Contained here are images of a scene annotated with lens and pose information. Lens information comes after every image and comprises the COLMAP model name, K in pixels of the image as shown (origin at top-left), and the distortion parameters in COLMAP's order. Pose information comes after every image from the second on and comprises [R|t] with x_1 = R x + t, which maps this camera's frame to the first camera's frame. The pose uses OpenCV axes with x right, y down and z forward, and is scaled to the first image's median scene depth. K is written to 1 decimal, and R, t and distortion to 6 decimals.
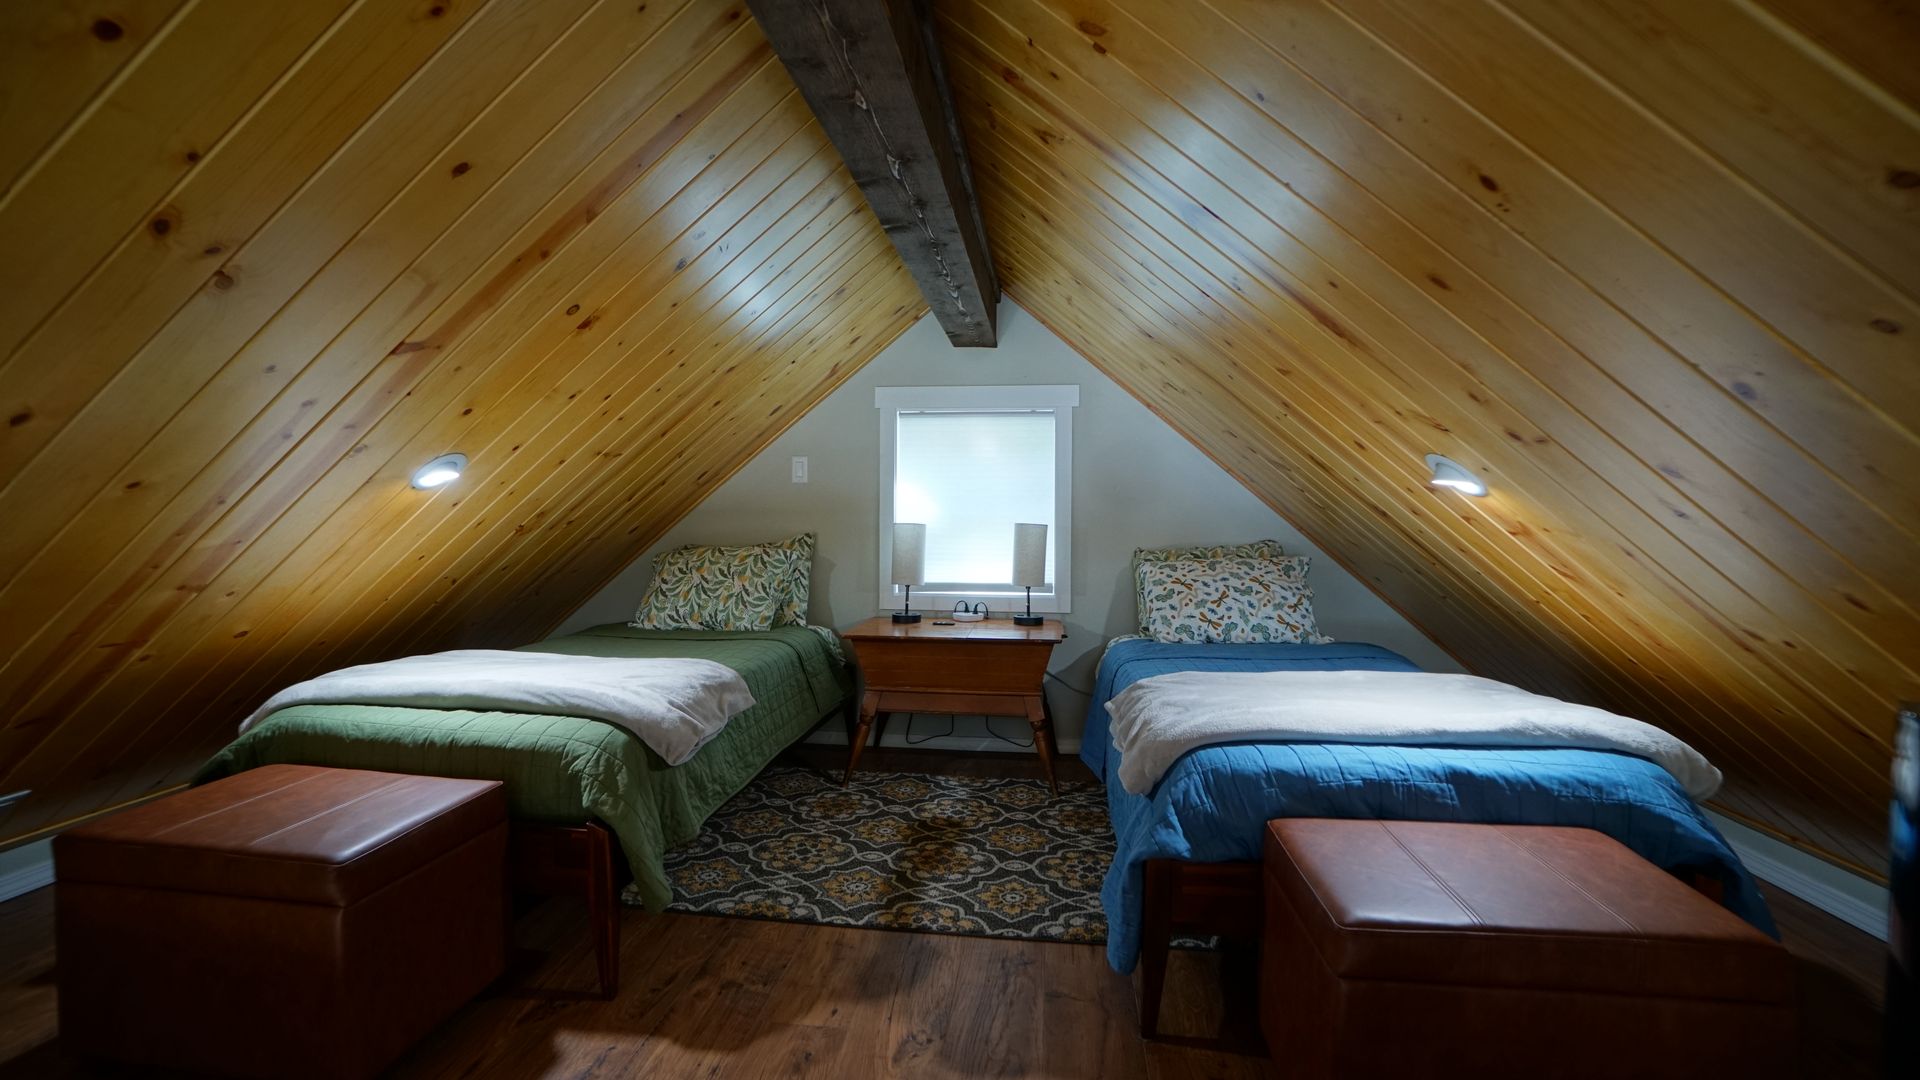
lens RADIAL K [[831.8, 0, 942.0], [0, 831.8, 541.6], [0, 0, 1]] dist [-0.057075, 0.015773]
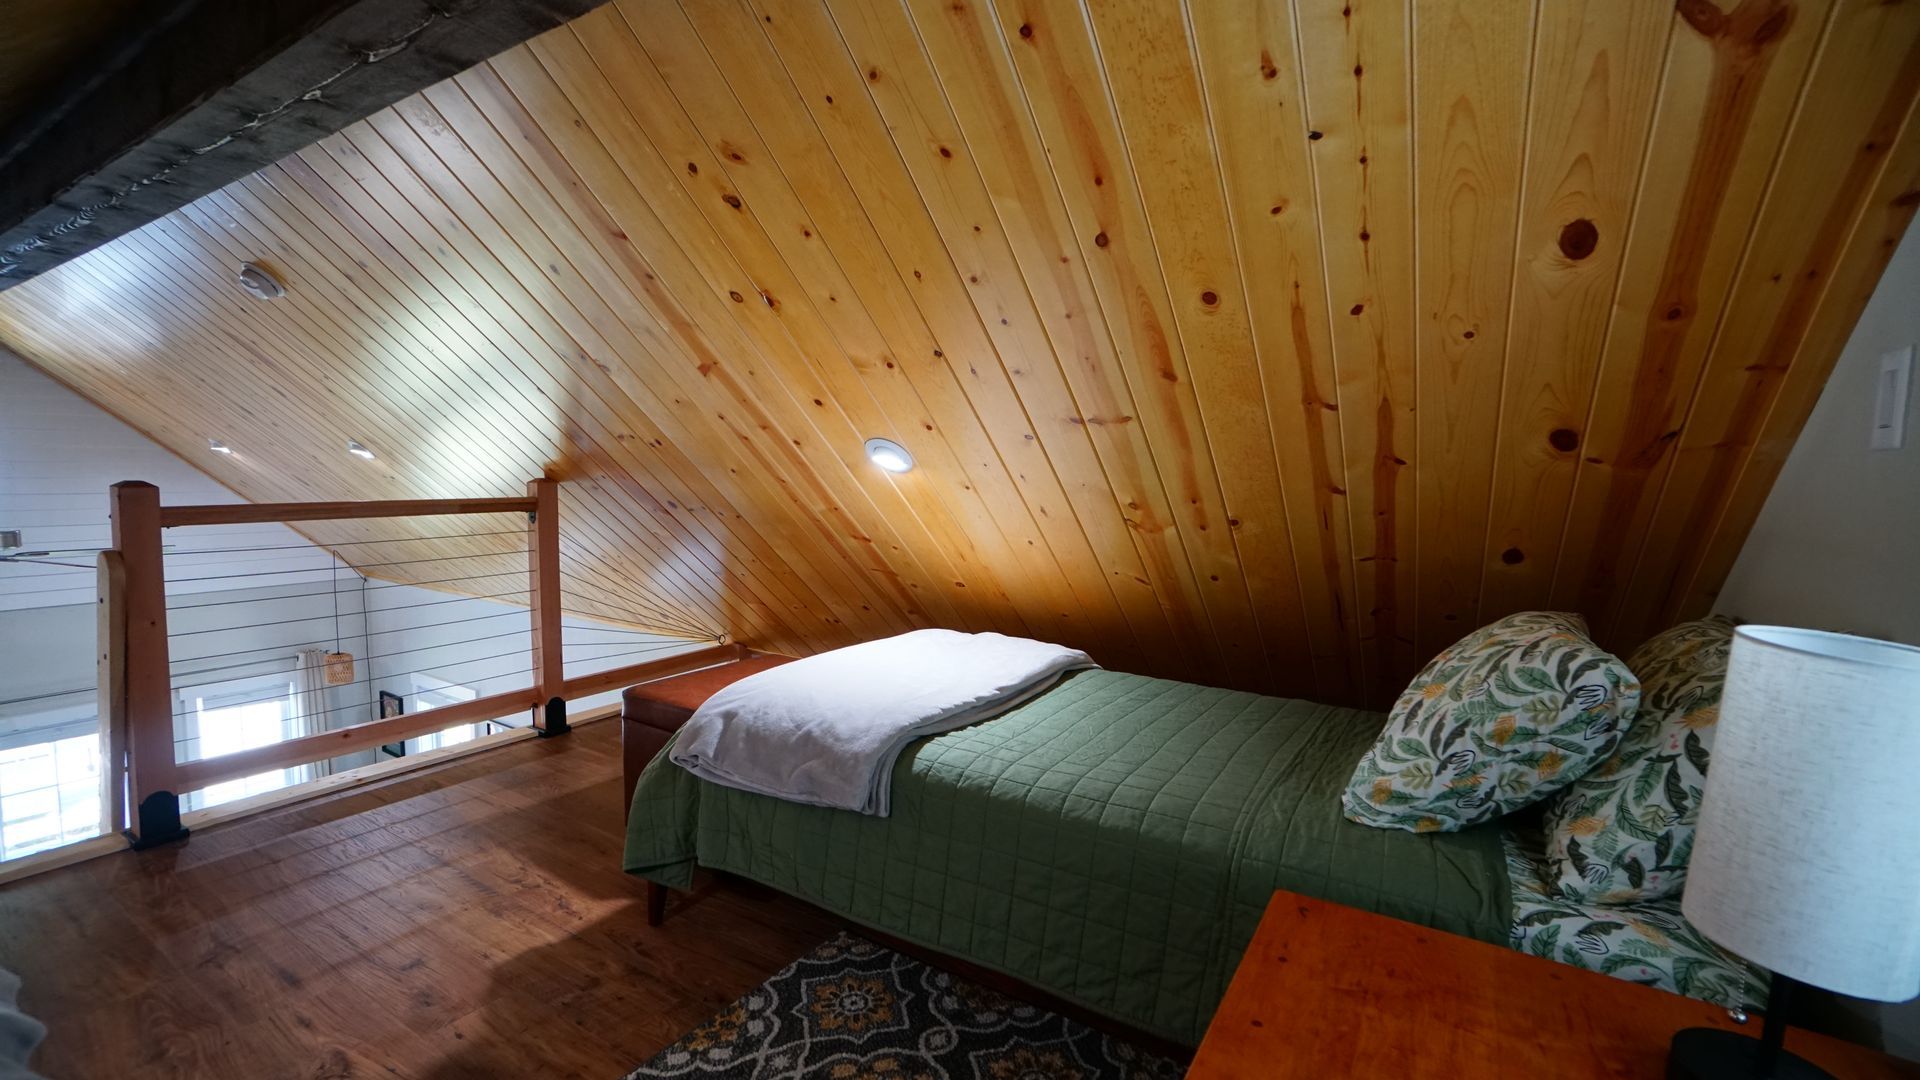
lens RADIAL K [[862.2, 0, 959.8], [0, 862.2, 533.7], [0, 0, 1]] dist [-0.049623, 0.014756]
pose [[-0.429708, 0.060626, -0.900930, 0.394115], [-0.050154, 0.994601, 0.090850, -0.093815], [0.901574, 0.084224, -0.424348, 1.649572]]
